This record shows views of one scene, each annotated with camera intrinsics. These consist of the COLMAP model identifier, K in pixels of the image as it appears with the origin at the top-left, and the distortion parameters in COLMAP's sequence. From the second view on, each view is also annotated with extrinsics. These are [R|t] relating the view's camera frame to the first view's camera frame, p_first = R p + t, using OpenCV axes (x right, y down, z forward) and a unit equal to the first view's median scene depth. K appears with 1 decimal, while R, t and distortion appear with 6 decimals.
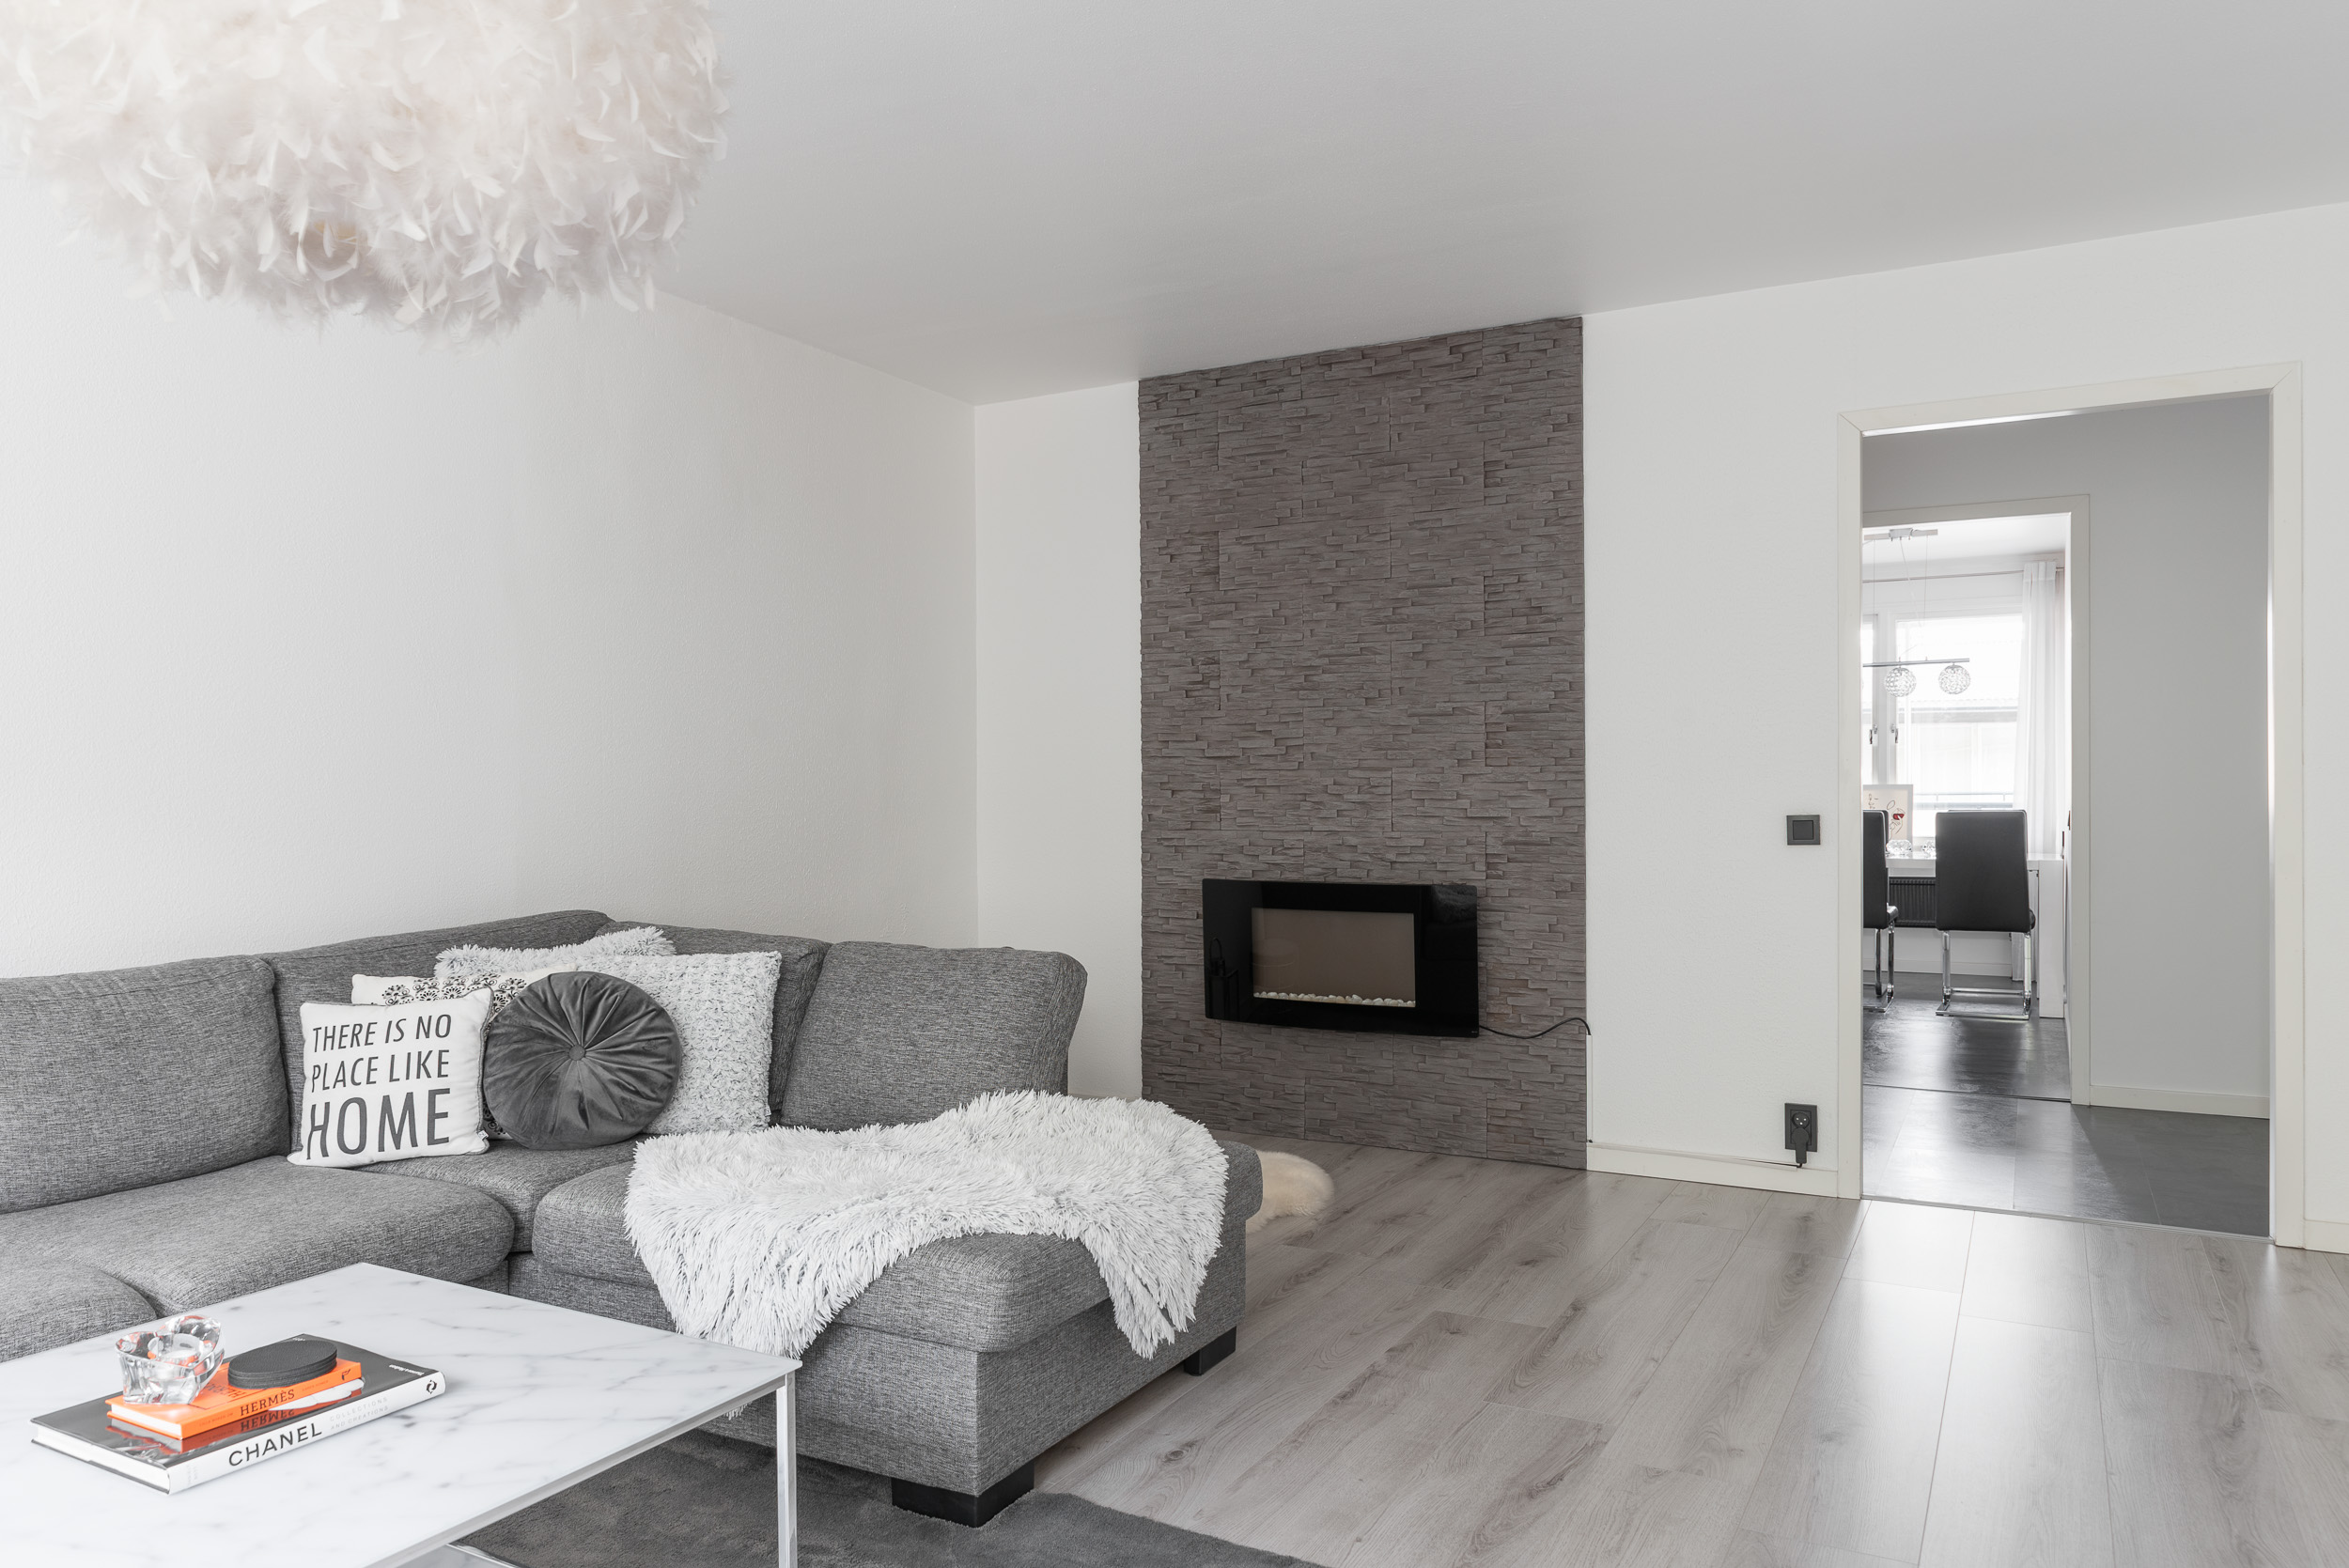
lens RADIAL K [[1564.0, 0, 1180.3], [0, 1564.0, 812.0], [0, 0, 1]] dist [0.008847, -0.002443]
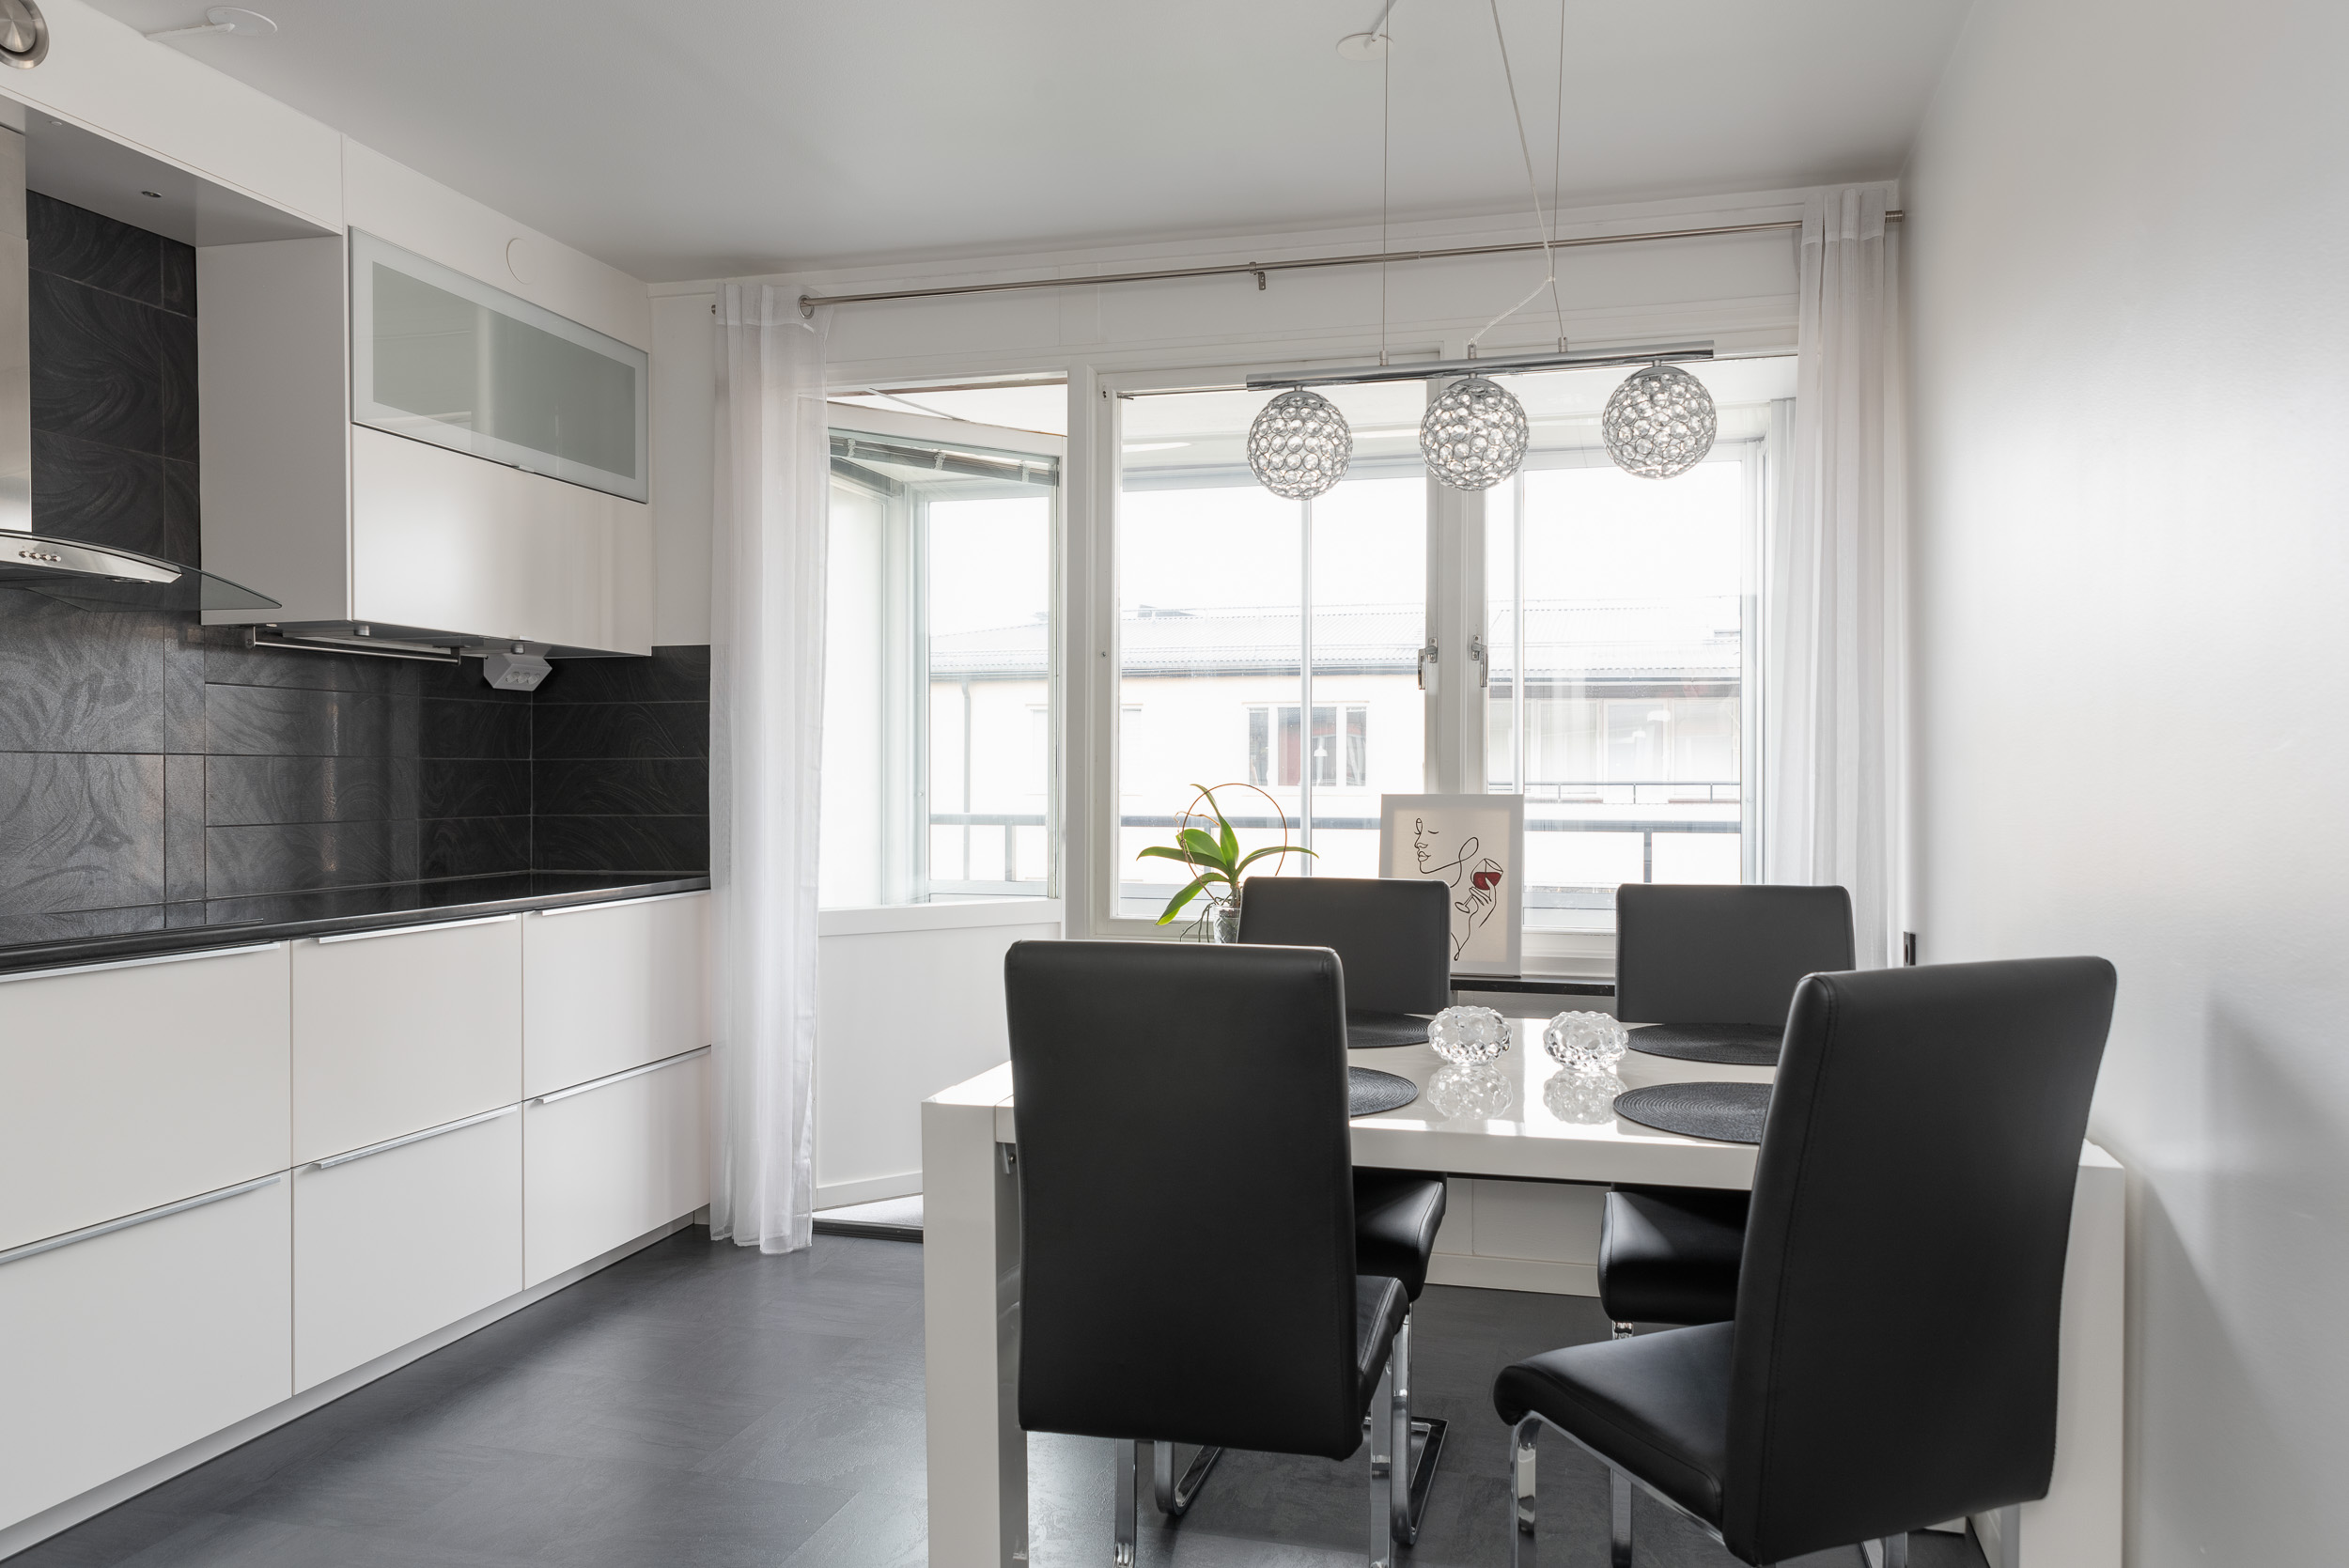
lens RADIAL K [[1558.0, 0, 1174.5], [0, 1558.0, 784.0], [0, 0, 1]] dist [0.006293, -0.006138]
pose [[0.978876, 0.005381, 0.204385, 0.280472], [-0.005471, 0.999985, -0.000126, -0.018235], [-0.204383, -0.000995, 0.978891, 0.589972]]
